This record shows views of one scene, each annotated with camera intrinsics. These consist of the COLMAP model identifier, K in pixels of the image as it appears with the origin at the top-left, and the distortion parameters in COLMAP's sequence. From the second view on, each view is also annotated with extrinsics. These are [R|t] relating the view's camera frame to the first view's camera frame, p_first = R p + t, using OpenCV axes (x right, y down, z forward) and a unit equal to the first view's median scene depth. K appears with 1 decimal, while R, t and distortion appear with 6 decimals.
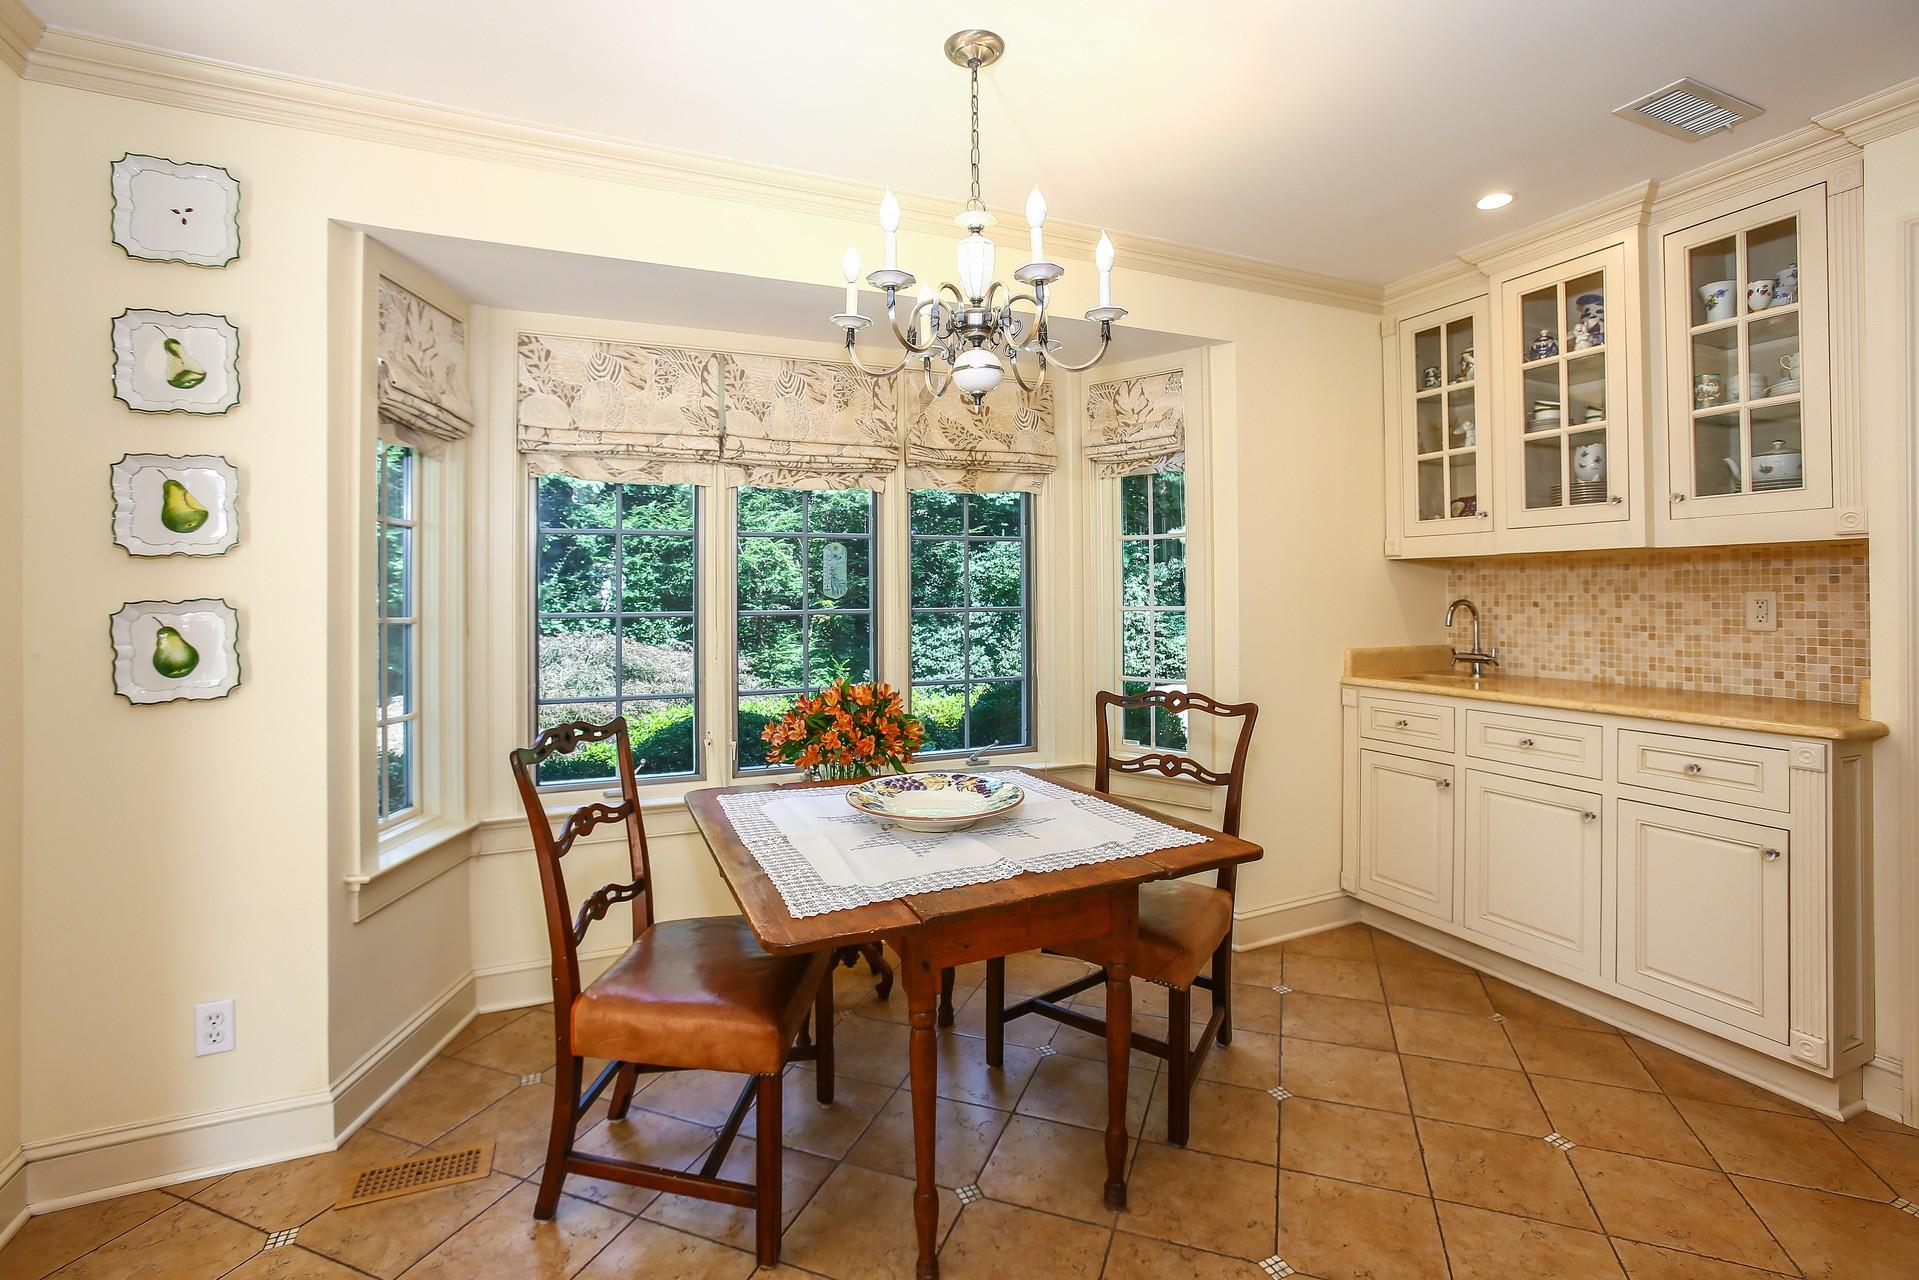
lens RADIAL K [[873.3, 0, 946.1], [0, 873.3, 584.0], [0, 0, 1]] dist [-0.023322, 0.000439]
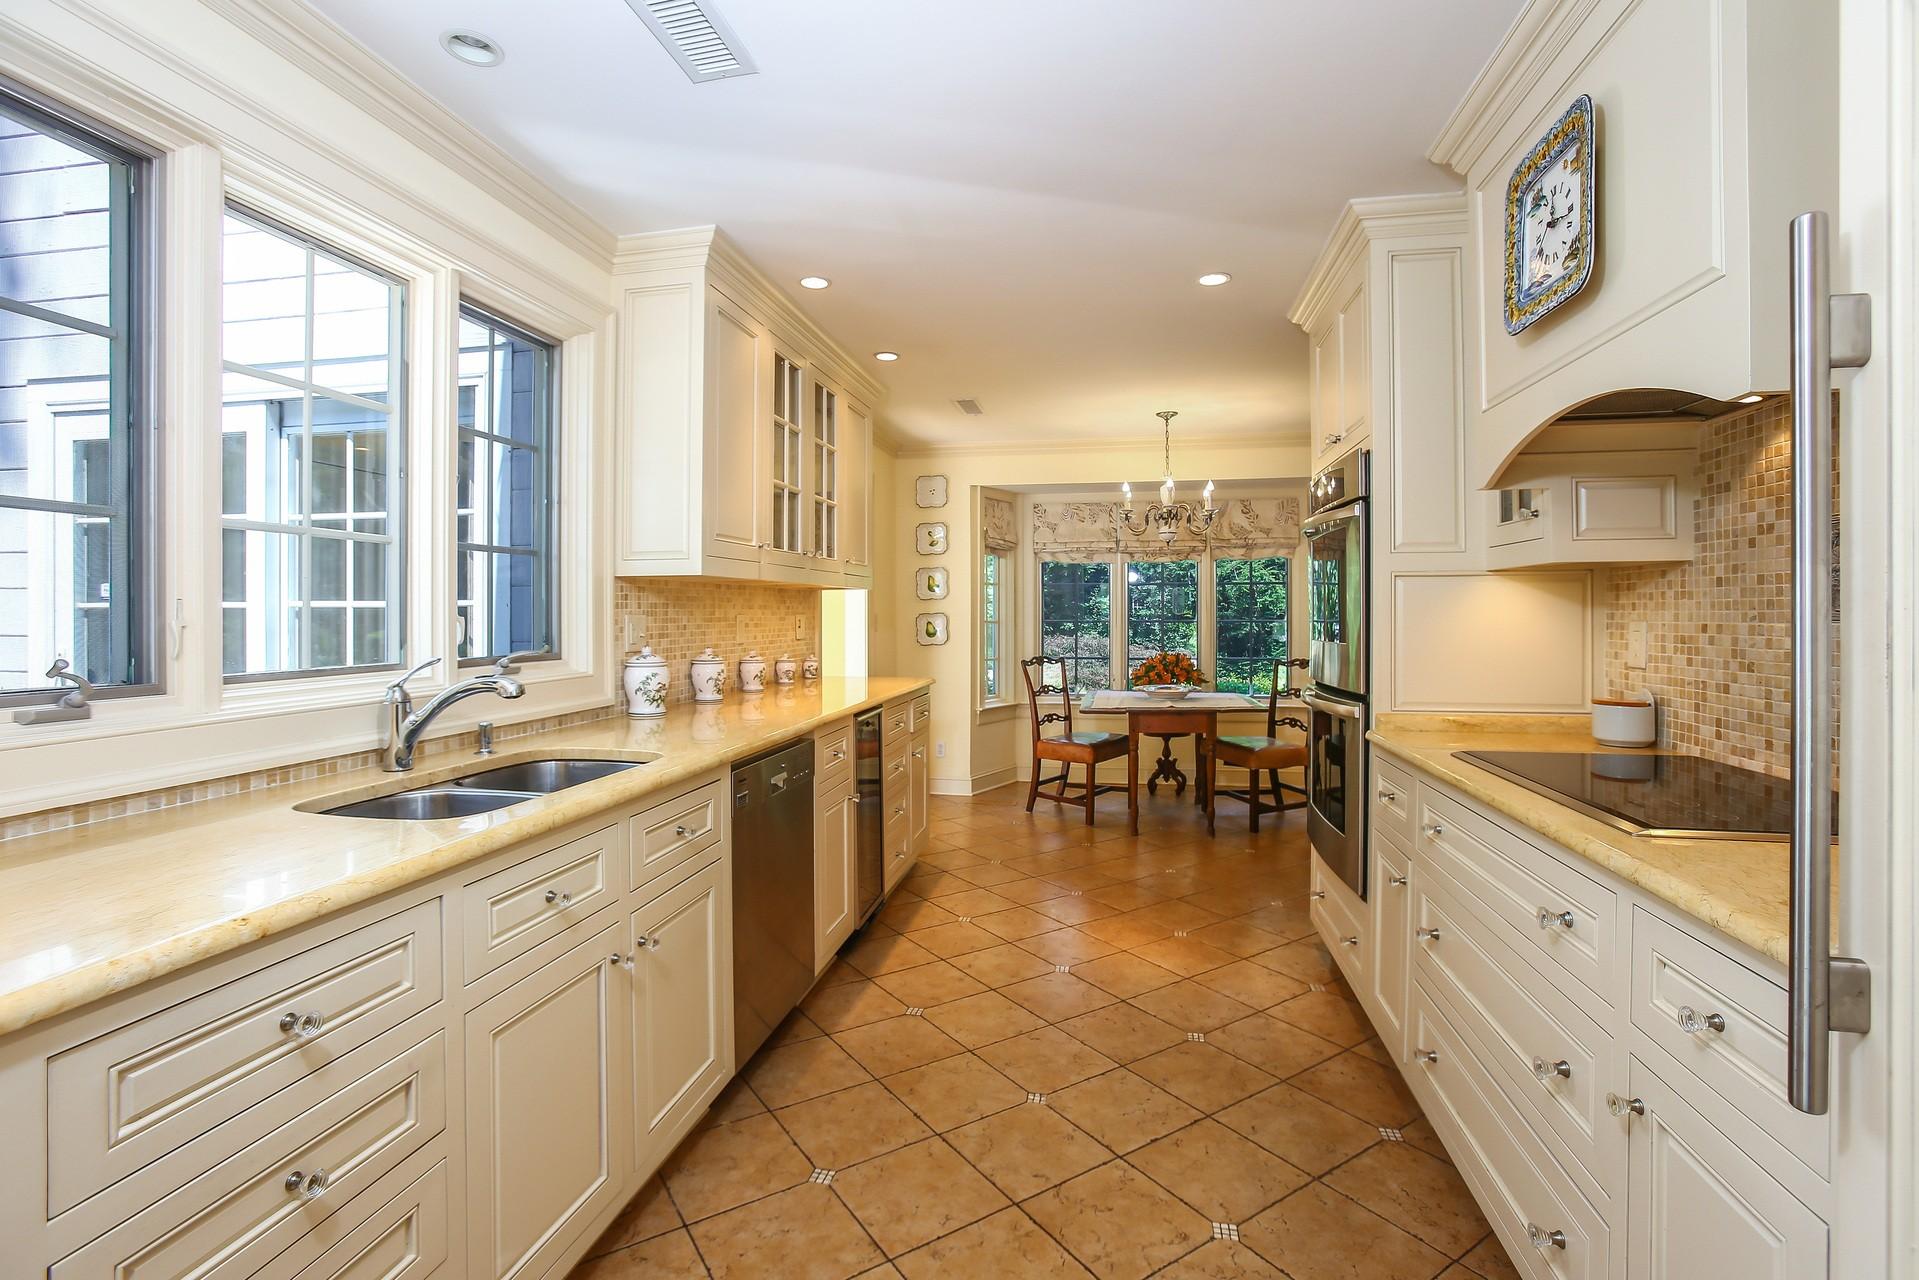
lens RADIAL K [[873.3, 0, 957.9], [0, 873.3, 621.4], [0, 0, 1]] dist [-0.023322, 0.000439]
pose [[0.823294, 0.006663, -0.567577, 0.790323], [0.000516, 0.999922, 0.012487, 0.006901], [0.567615, -0.010573, 0.823226, -1.244052]]
